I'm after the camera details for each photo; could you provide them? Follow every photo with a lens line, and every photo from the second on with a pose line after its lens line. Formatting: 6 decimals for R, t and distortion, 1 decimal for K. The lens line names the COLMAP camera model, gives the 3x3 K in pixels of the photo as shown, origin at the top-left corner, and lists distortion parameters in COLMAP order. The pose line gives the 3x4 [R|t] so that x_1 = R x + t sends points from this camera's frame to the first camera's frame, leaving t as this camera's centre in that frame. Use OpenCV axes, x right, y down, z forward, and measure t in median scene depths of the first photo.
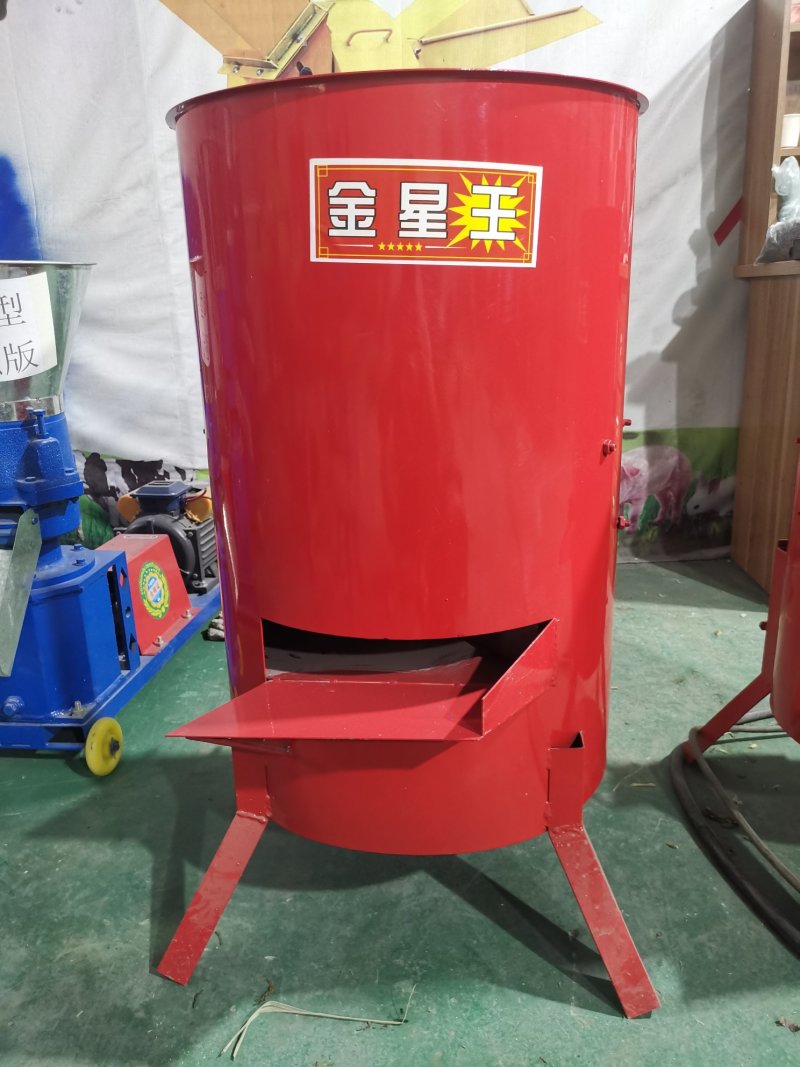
lens RADIAL K [[841.2, 0, 396.7], [0, 841.2, 535.1], [0, 0, 1]] dist [0.057280, -0.060542]
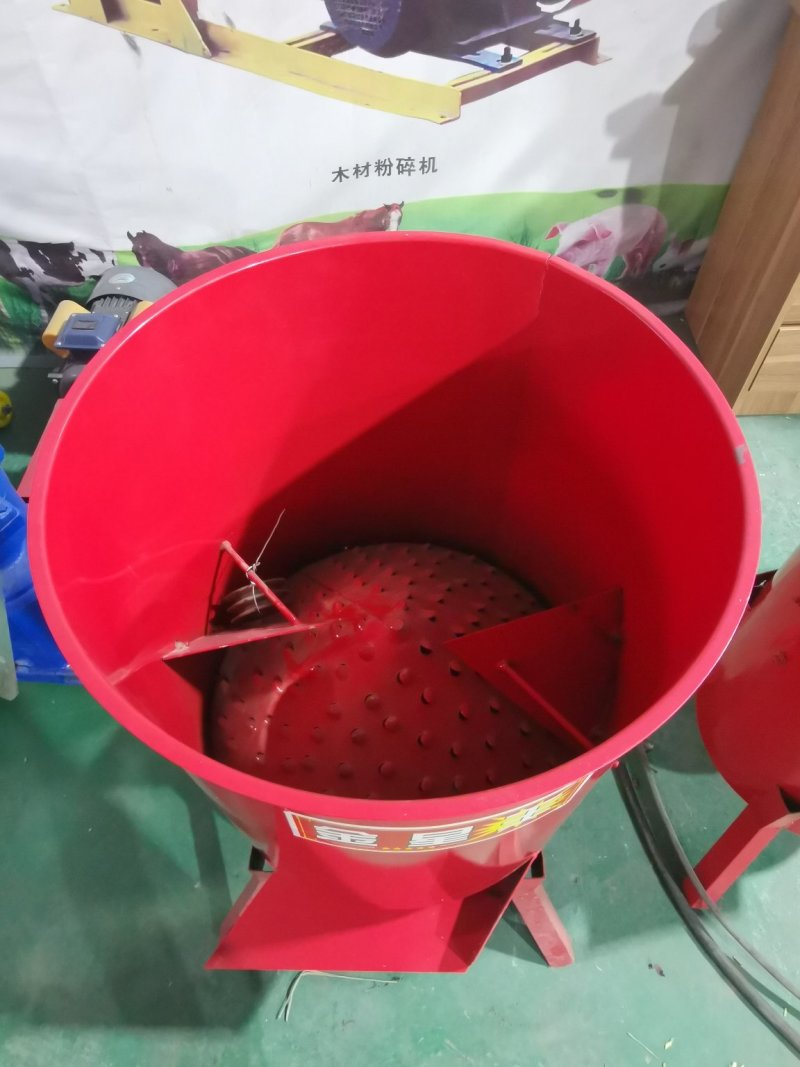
lens RADIAL K [[728.1, 0, 393.7], [0, 728.1, 539.6], [0, 0, 1]] dist [-0.057841, 0.052344]
pose [[0.996559, -0.058961, 0.058249, -0.018567], [0.008344, 0.770606, 0.637257, -0.532057], [-0.082460, -0.634579, 0.768447, 0.361421]]
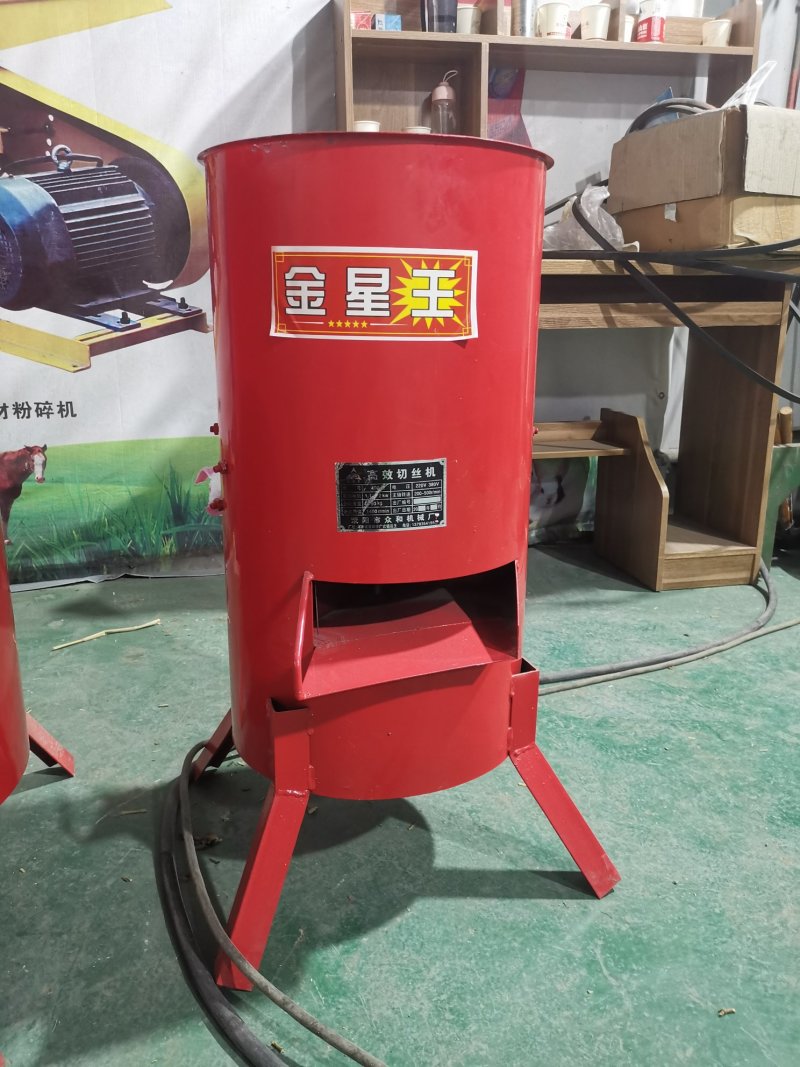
lens RADIAL K [[841.2, 0, 403.2], [0, 841.2, 534.0], [0, 0, 1]] dist [0.057280, -0.060542]
pose [[0.968246, -0.032144, 0.247924, 0.344923], [0.037735, 0.999129, -0.017830, 0.022987], [-0.247135, 0.026620, 0.968615, 0.036788]]
